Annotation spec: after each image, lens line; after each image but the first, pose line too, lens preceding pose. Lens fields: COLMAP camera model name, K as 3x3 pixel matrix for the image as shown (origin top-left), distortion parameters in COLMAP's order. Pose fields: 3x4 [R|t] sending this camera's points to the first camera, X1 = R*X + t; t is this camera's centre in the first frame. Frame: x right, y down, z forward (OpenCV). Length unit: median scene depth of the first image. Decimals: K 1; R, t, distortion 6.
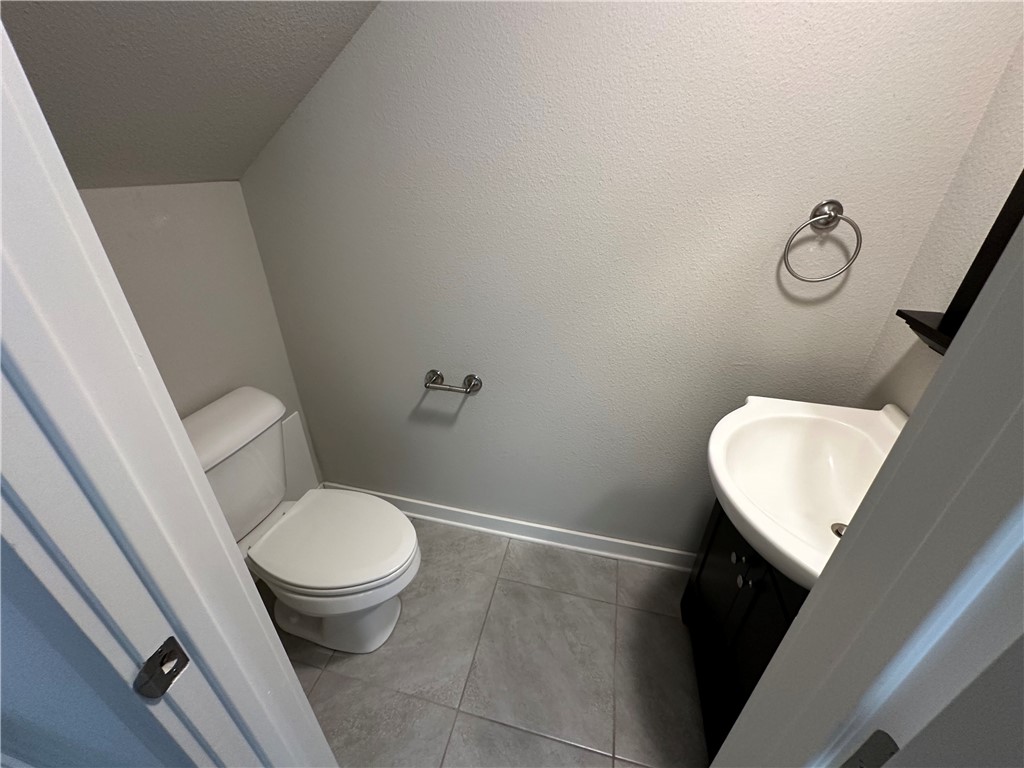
lens RADIAL K [[409.7, 0, 510.6], [0, 409.7, 384.0], [0, 0, 1]] dist [-0.003218, 0.000200]
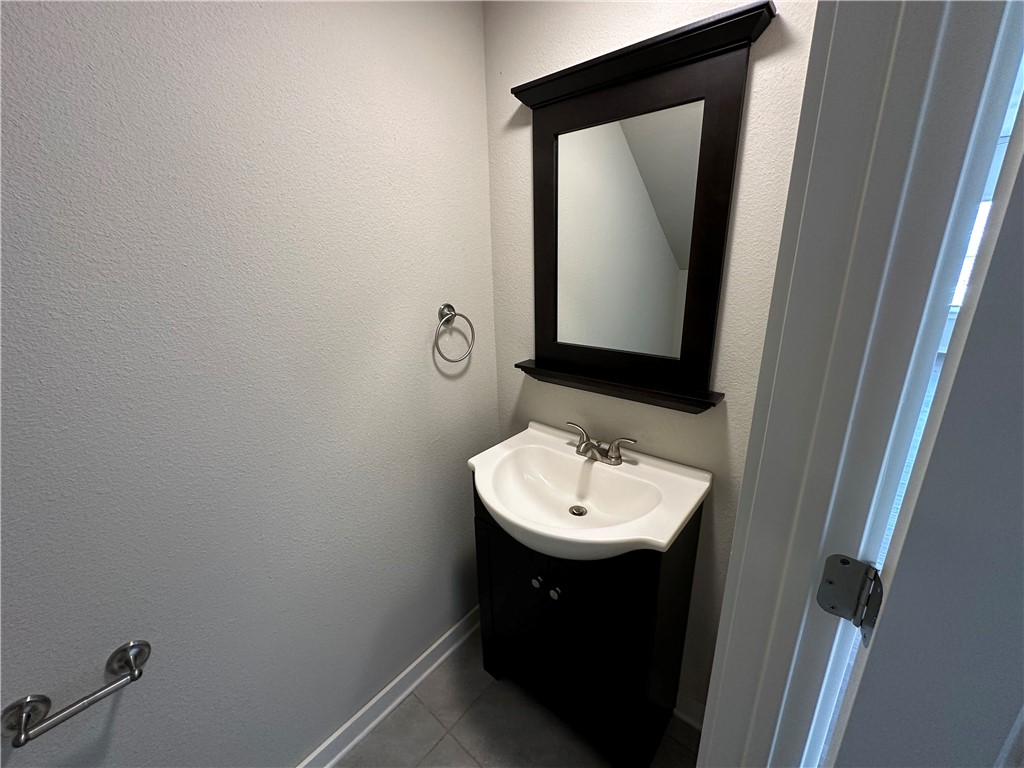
lens RADIAL K [[409.7, 0, 510.6], [0, 409.7, 384.0], [0, 0, 1]] dist [-0.003218, 0.000200]
pose [[0.454364, -0.290726, 0.842040, -0.299083], [0.459258, 0.886393, 0.058224, -0.178904], [-0.763306, 0.360259, 0.536263, 0.190675]]
